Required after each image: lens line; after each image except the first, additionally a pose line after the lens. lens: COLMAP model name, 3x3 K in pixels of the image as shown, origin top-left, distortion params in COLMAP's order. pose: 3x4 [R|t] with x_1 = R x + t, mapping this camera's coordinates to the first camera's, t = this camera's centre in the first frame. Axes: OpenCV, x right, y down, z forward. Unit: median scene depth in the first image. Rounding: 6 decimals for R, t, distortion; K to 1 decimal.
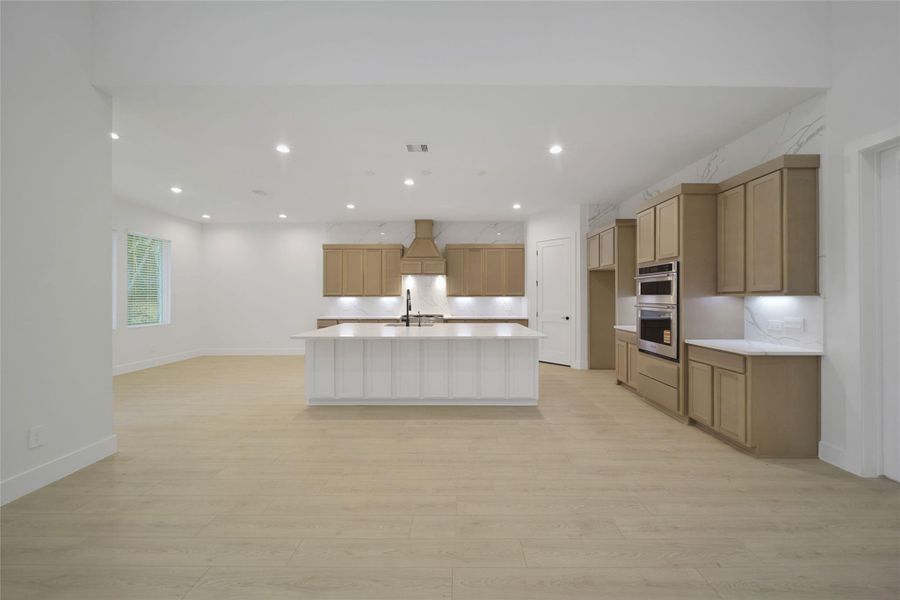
lens RADIAL K [[338.0, 0, 450.0], [0, 338.0, 296.7], [0, 0, 1]] dist [-0.002361, -0.000281]
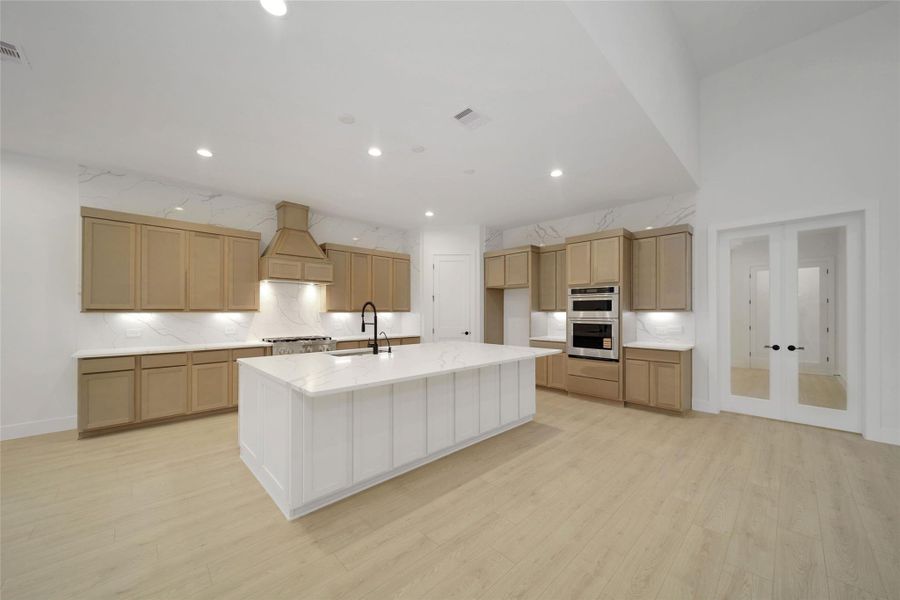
lens RADIAL K [[338.0, 0, 468.2], [0, 338.0, 313.3], [0, 0, 1]] dist [-0.002361, -0.000281]
pose [[0.692487, -0.000827, 0.721430, -0.402408], [-0.000896, 0.999998, 0.002006, 0.000955], [-0.721430, -0.002036, 0.692485, 0.294853]]
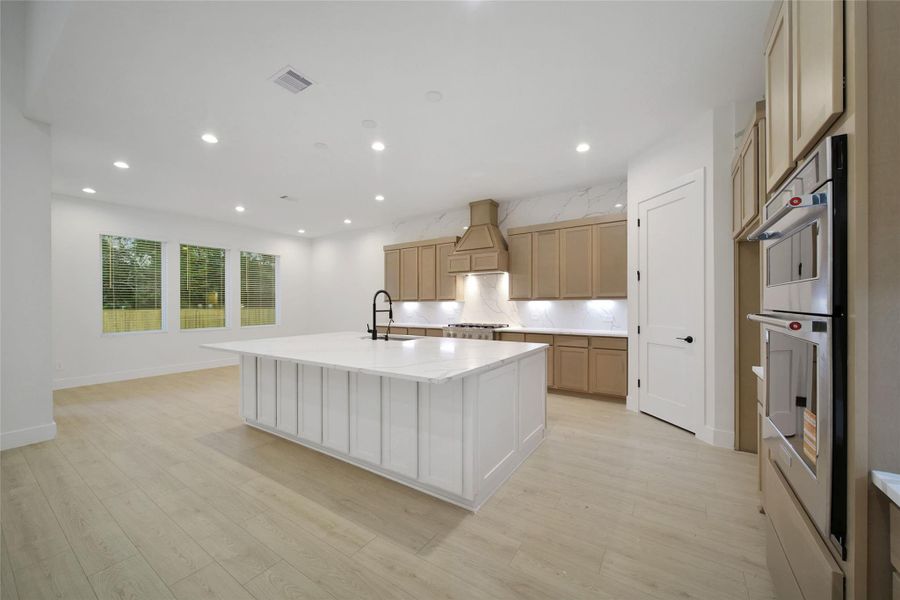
lens RADIAL K [[338.0, 0, 440.7], [0, 338.0, 304.2], [0, 0, 1]] dist [-0.002361, -0.000281]
pose [[0.826040, -0.003095, -0.563603, 0.334467], [0.004835, 0.999987, 0.001596, 0.007242], [0.563591, -0.004044, 0.826044, 0.372874]]
